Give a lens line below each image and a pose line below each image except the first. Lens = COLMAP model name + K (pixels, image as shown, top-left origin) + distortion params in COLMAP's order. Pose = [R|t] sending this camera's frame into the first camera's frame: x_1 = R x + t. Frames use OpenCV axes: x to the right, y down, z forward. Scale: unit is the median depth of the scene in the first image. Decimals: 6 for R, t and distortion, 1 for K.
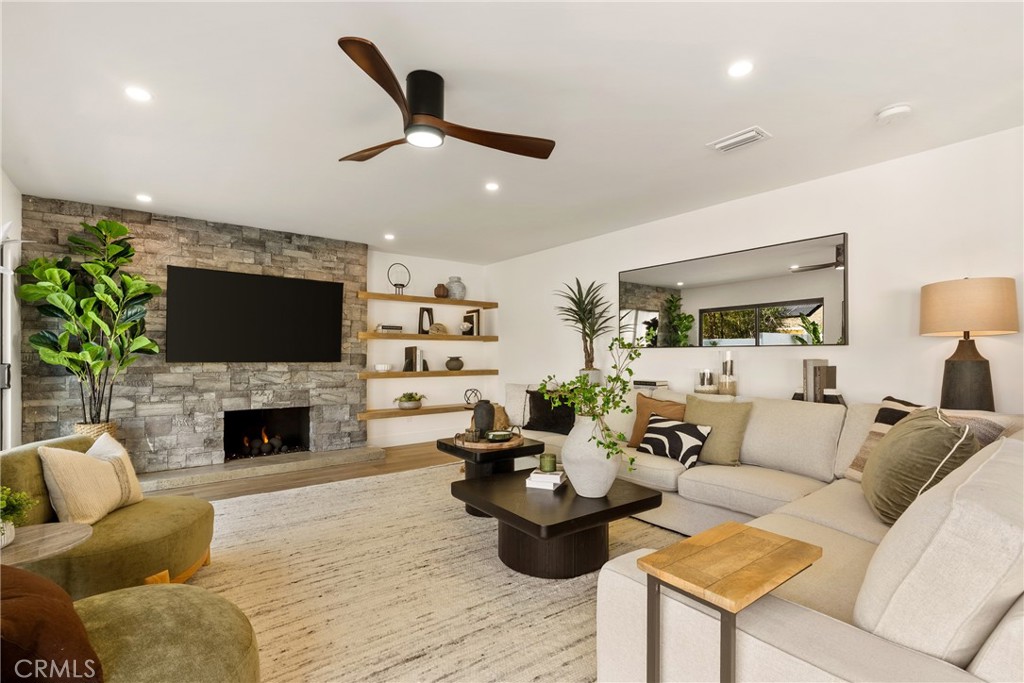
lens RADIAL K [[467.7, 0, 504.2], [0, 467.7, 351.6], [0, 0, 1]] dist [-0.010142, 0.002771]
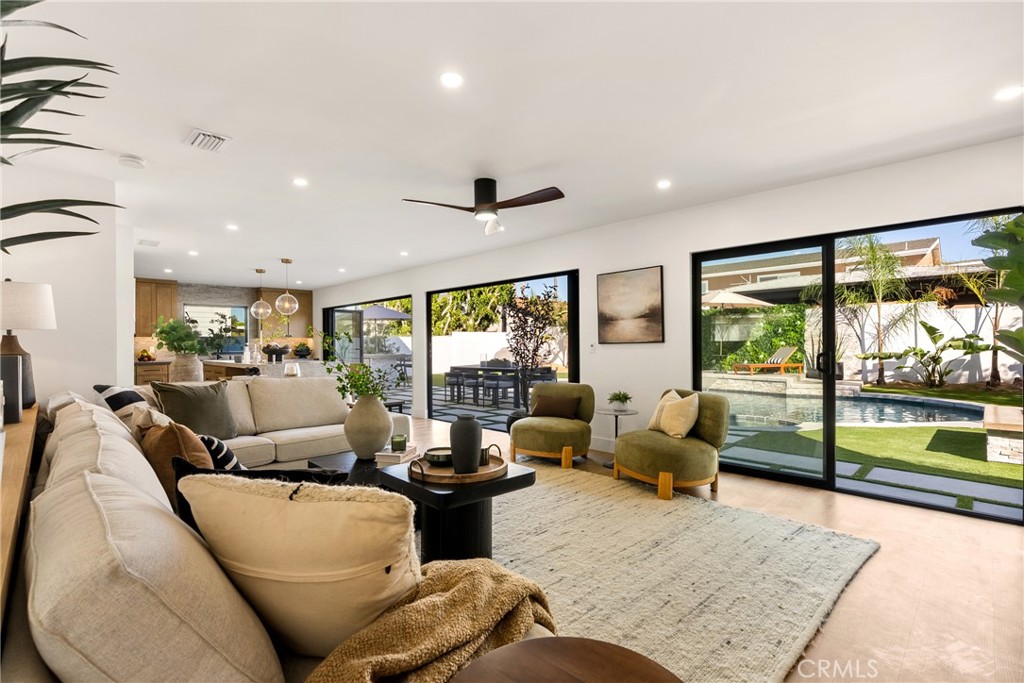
lens RADIAL K [[467.7, 0, 506.9], [0, 467.7, 347.0], [0, 0, 1]] dist [-0.010142, 0.002771]
pose [[-0.992259, 0.009941, -0.123784, -0.017239], [0.010033, 0.999950, -0.000123, 0.007521], [0.123777, -0.001364, -0.992309, 1.359153]]
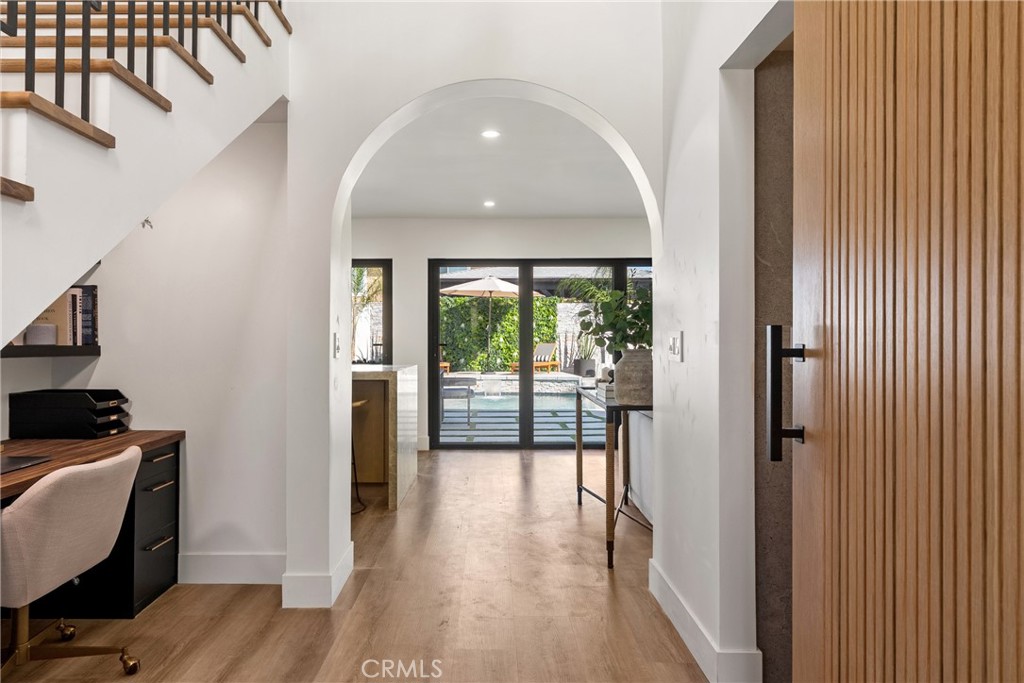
lens RADIAL K [[673.8, 0, 511.1], [0, 673.8, 338.3], [0, 0, 1]] dist [-0.000068, 0.000006]
pose [[-0.580737, 0.000875, -0.814091, 1.297584], [0.005754, 0.999979, -0.003030, 0.001396], [0.814071, -0.006444, -0.580729, 0.726453]]
